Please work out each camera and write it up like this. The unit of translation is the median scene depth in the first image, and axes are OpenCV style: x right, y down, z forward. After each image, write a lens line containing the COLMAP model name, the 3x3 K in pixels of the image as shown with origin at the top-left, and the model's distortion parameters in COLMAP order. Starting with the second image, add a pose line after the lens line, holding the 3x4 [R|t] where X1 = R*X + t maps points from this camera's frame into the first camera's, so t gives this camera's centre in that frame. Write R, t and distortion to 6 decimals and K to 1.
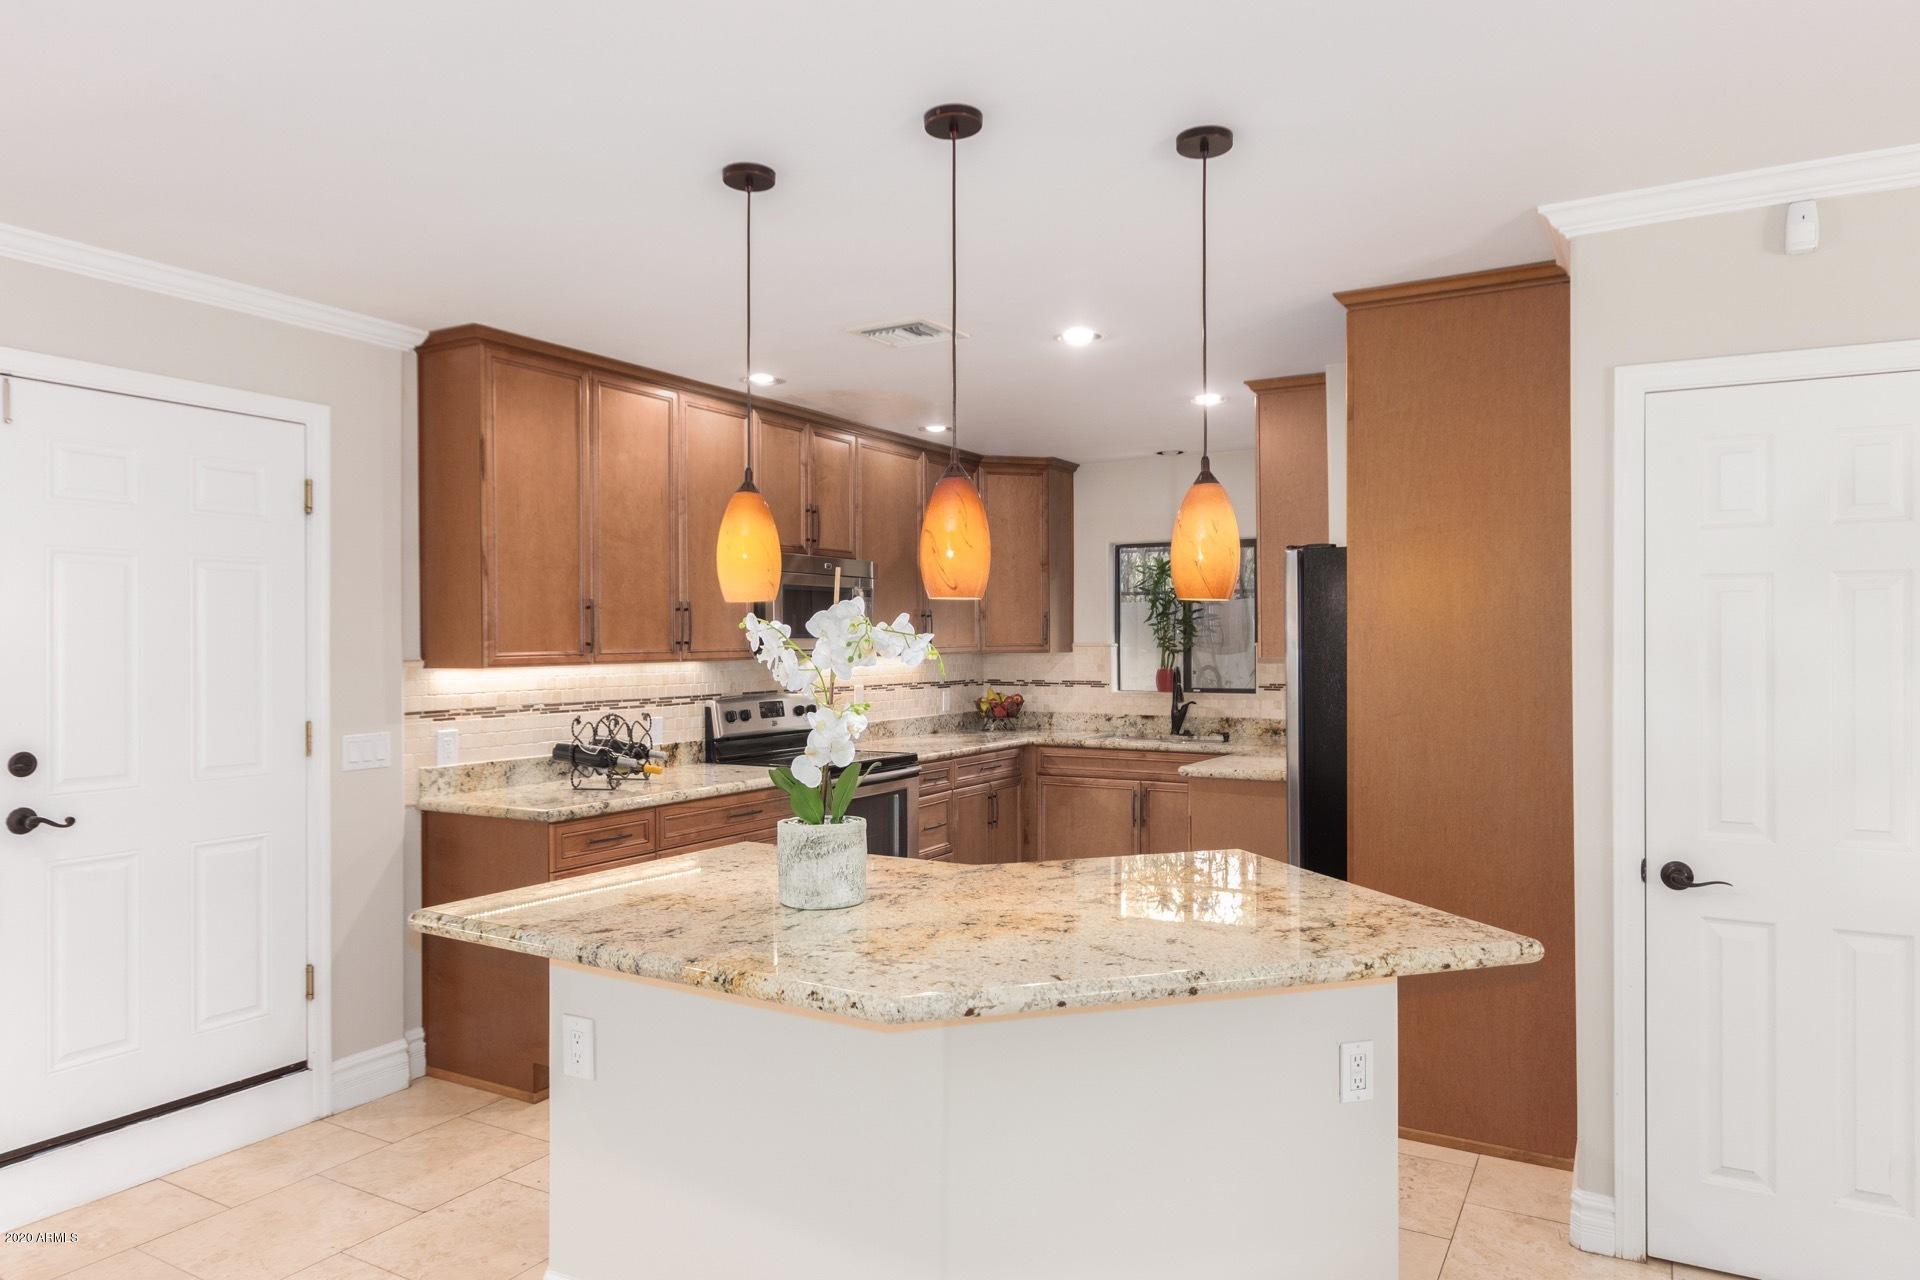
lens RADIAL K [[1181.3, 0, 960.7], [0, 1181.3, 639.9], [0, 0, 1]] dist [0.002875, 0.000026]
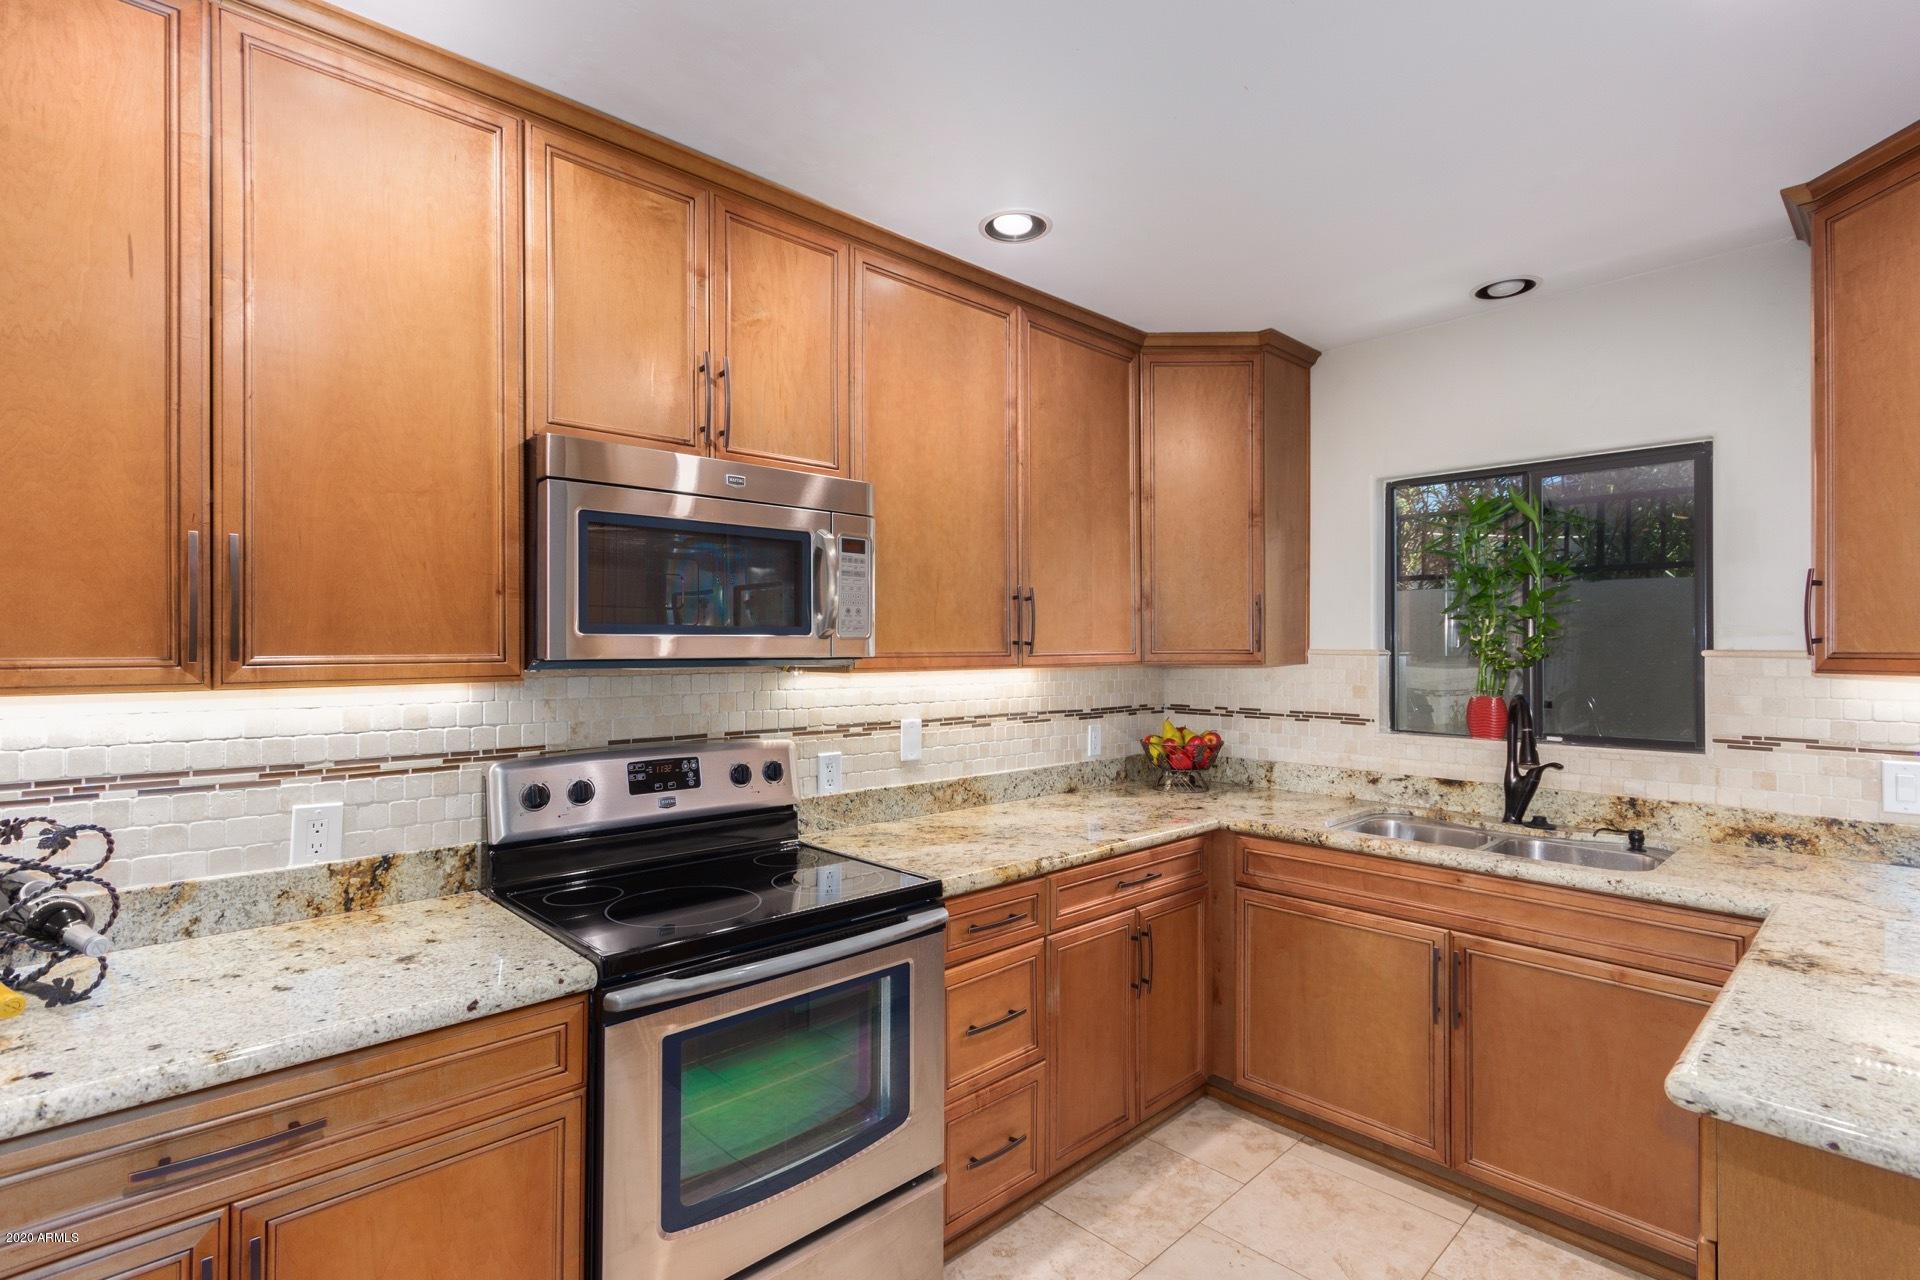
lens RADIAL K [[906.8, 0, 964.0], [0, 906.8, 641.4], [0, 0, 1]] dist [0.014071, 0.001198]
pose [[0.959956, 0.002388, -0.280140, 0.059745], [-0.004416, 0.999968, -0.006608, 0.002565], [0.280115, 0.007580, 0.959937, 0.538877]]
